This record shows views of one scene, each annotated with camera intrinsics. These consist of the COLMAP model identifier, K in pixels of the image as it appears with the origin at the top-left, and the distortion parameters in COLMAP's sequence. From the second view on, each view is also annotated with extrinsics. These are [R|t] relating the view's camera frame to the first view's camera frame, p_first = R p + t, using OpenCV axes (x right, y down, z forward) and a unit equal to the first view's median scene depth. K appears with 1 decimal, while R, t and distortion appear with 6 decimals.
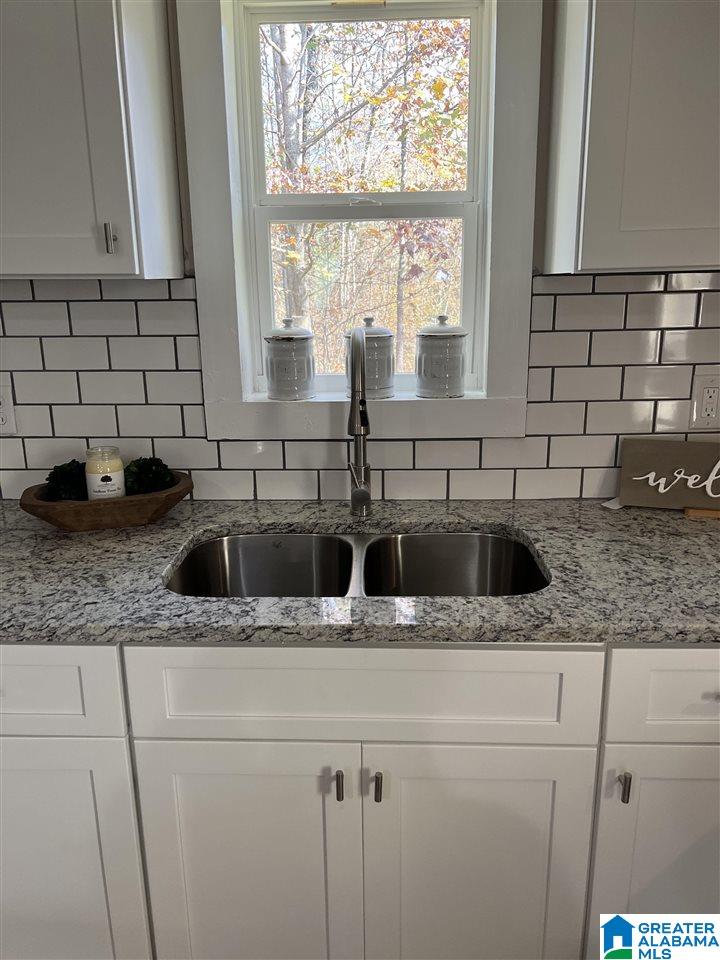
lens RADIAL K [[712.6, 0, 364.8], [0, 712.6, 481.4], [0, 0, 1]] dist [0.066136, -0.000932]
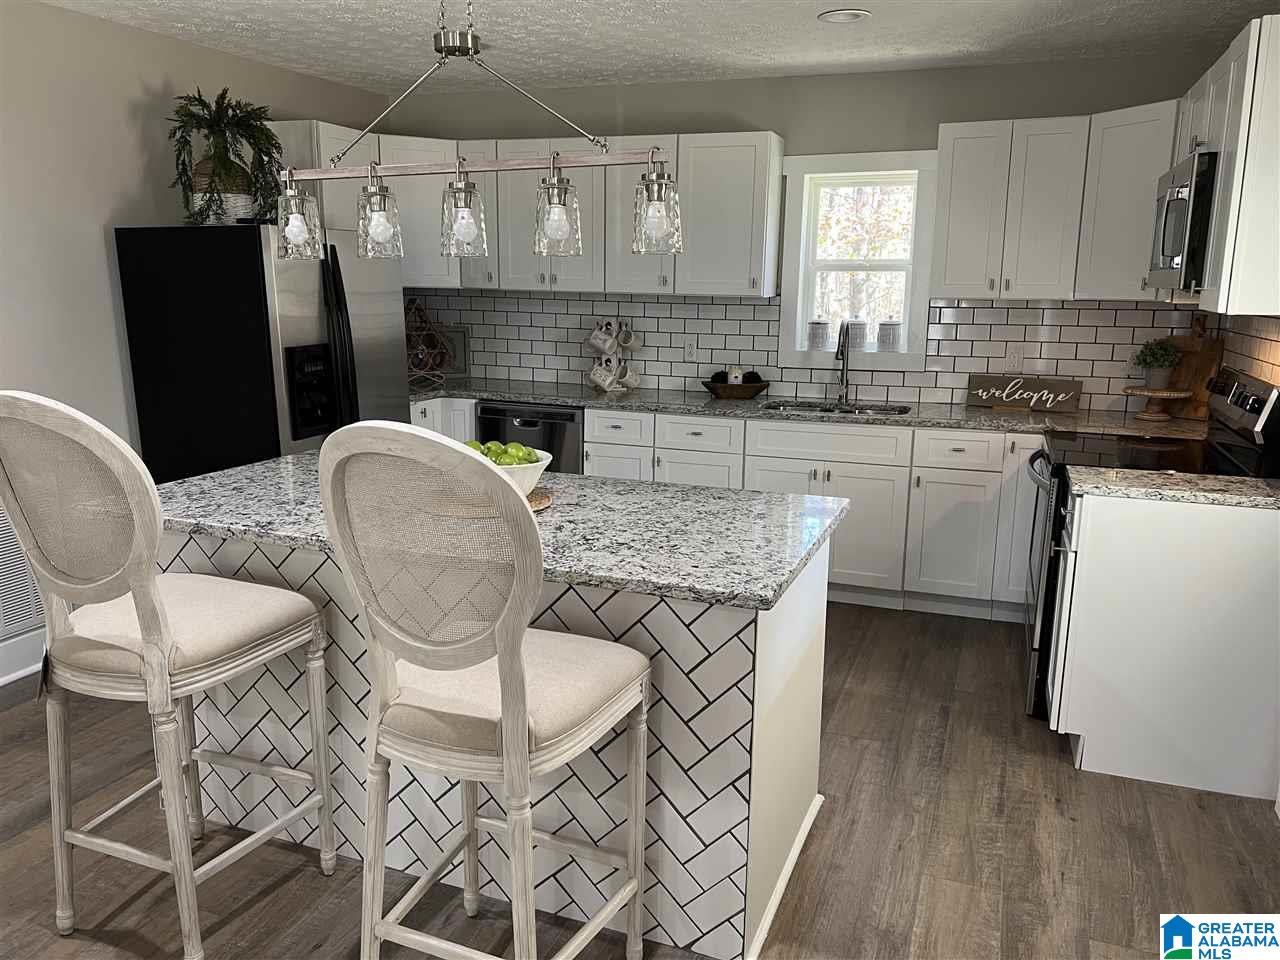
lens RADIAL K [[950.1, 0, 635.2], [0, 950.1, 486.8], [0, 0, 1]] dist [0.066136, -0.000932]
pose [[0.942182, 0.091672, -0.322318, 0.364985], [-0.111122, 0.992901, -0.042431, 0.502726], [0.316140, 0.075795, 0.945680, -1.984265]]
